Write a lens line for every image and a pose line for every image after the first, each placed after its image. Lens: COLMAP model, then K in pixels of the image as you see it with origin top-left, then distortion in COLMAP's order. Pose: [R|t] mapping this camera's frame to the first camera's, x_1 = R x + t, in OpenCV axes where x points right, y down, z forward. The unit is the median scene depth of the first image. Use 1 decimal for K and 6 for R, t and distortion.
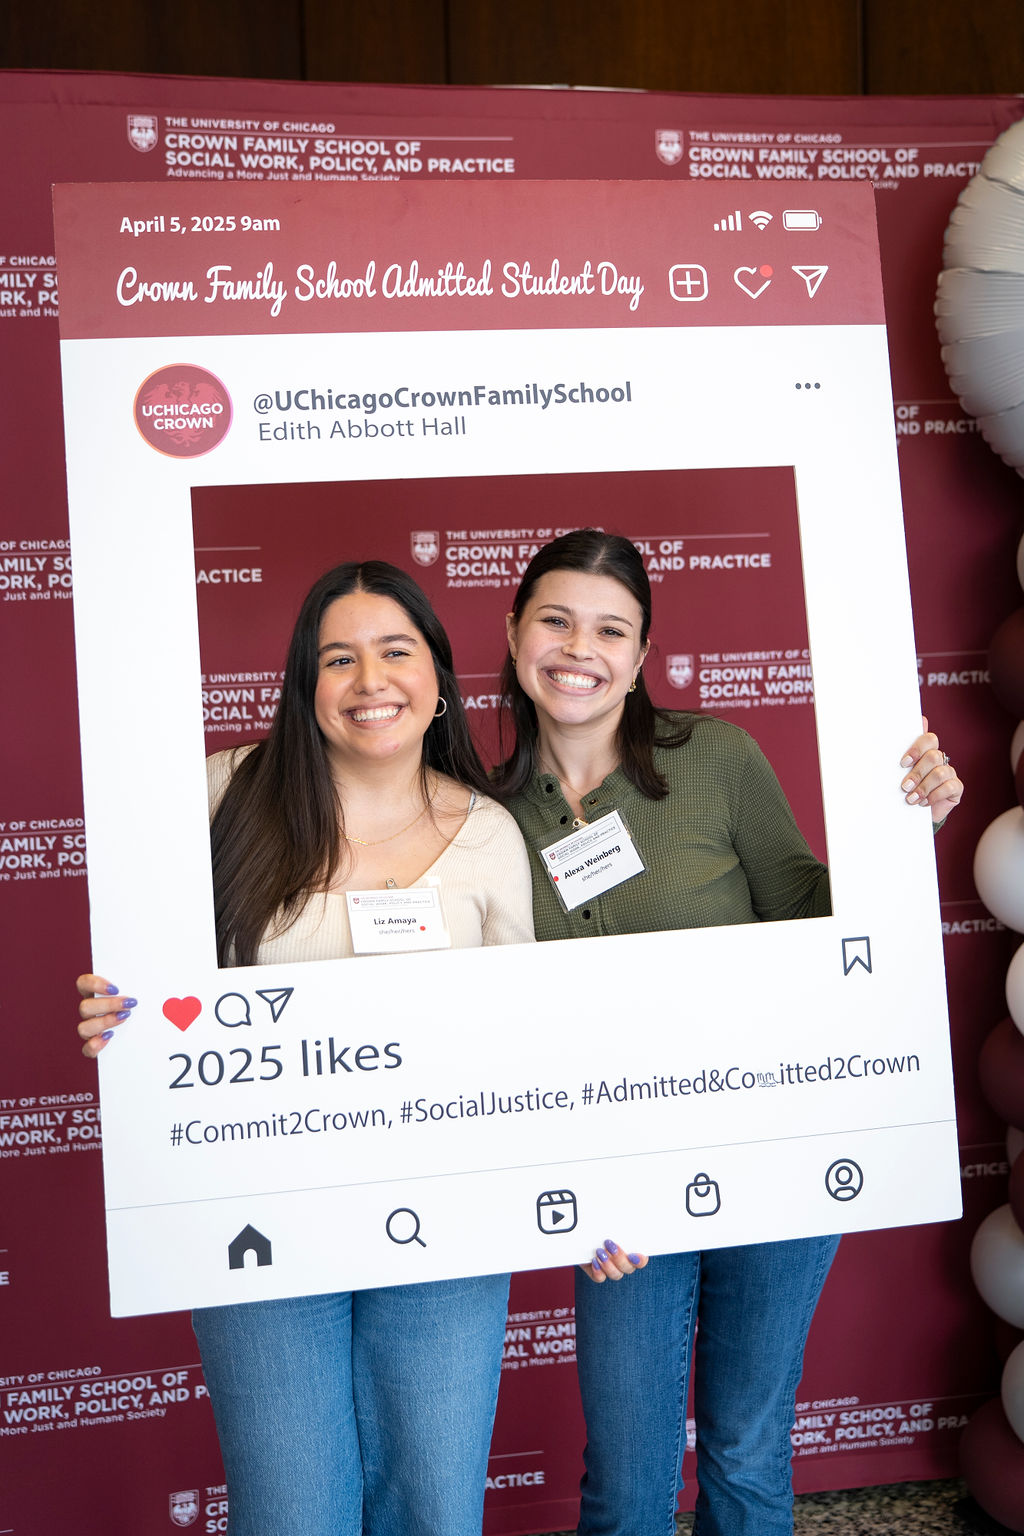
lens RADIAL K [[1870.5, 0, 512.0], [0, 1870.5, 768.0], [0, 0, 1]] dist [0.062691, -0.002291]
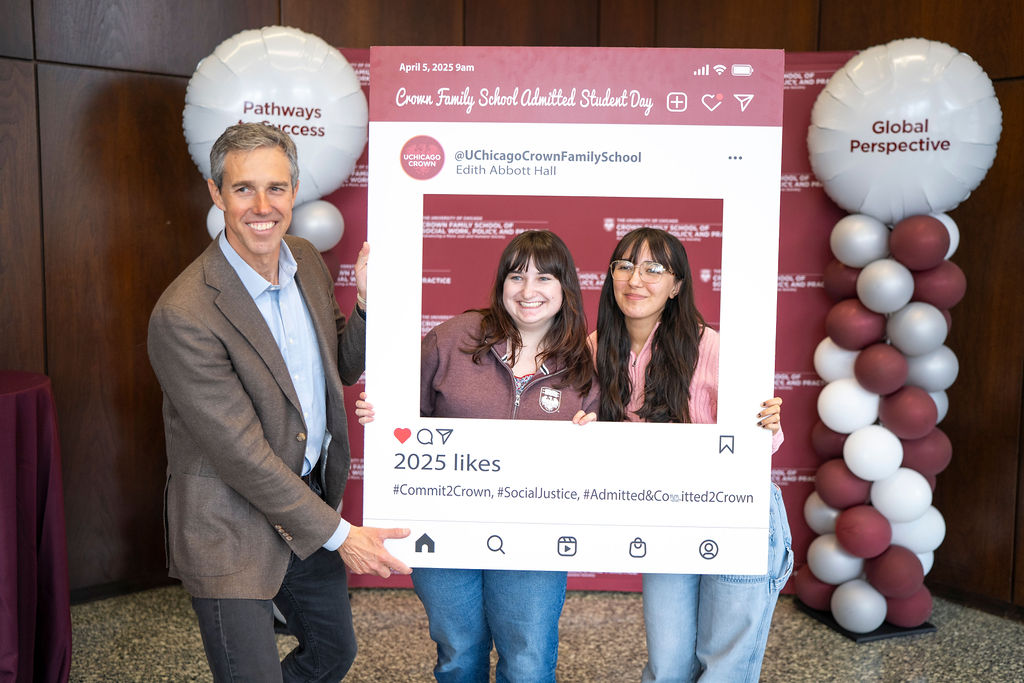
lens RADIAL K [[1247.0, 0, 512.0], [0, 1247.0, 341.5], [0, 0, 1]] dist [0.062691, -0.002291]
pose [[0.994961, 0.079312, -0.061344, 0.027867], [-0.080025, 0.996750, -0.009252, 0.021192], [0.060411, 0.014115, 0.998074, -0.387263]]
